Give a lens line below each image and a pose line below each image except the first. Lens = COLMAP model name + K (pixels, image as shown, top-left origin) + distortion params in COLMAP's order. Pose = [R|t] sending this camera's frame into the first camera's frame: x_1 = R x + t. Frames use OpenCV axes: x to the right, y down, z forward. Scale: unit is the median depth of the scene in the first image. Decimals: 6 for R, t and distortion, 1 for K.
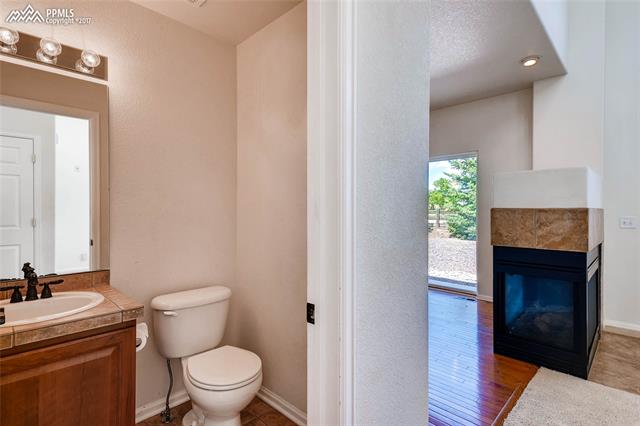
lens RADIAL K [[323.2, 0, 320.7], [0, 323.2, 210.8], [0, 0, 1]] dist [0.018580, -0.001274]
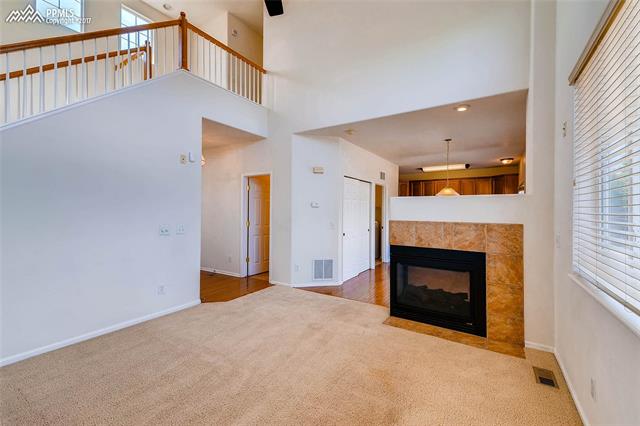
lens RADIAL K [[273.8, 0, 318.5], [0, 273.8, 211.9], [0, 0, 1]] dist [0.001114, -0.000700]
pose [[0.178317, 0.003920, -0.983965, 1.582341], [-0.011230, 0.999935, 0.001949, -0.039666], [0.983909, 0.010702, 0.178349, 0.279839]]
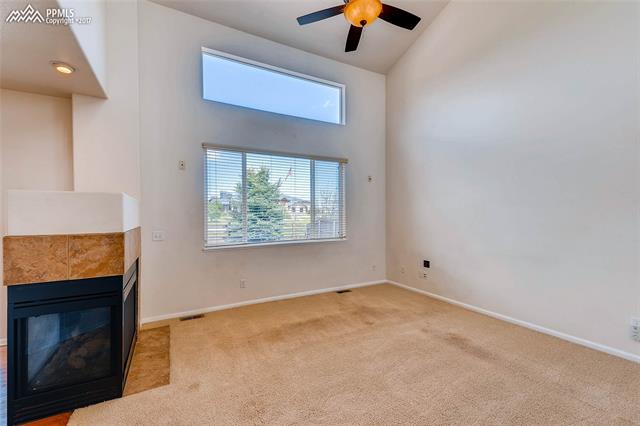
lens RADIAL K [[273.8, 0, 317.1], [0, 273.8, 213.3], [0, 0, 1]] dist [0.001114, -0.000700]
pose [[0.302037, -0.000193, 0.953296, 0.151395], [0.004479, 0.999989, -0.001216, -0.062304], [-0.953286, 0.004637, 0.302034, 0.127997]]
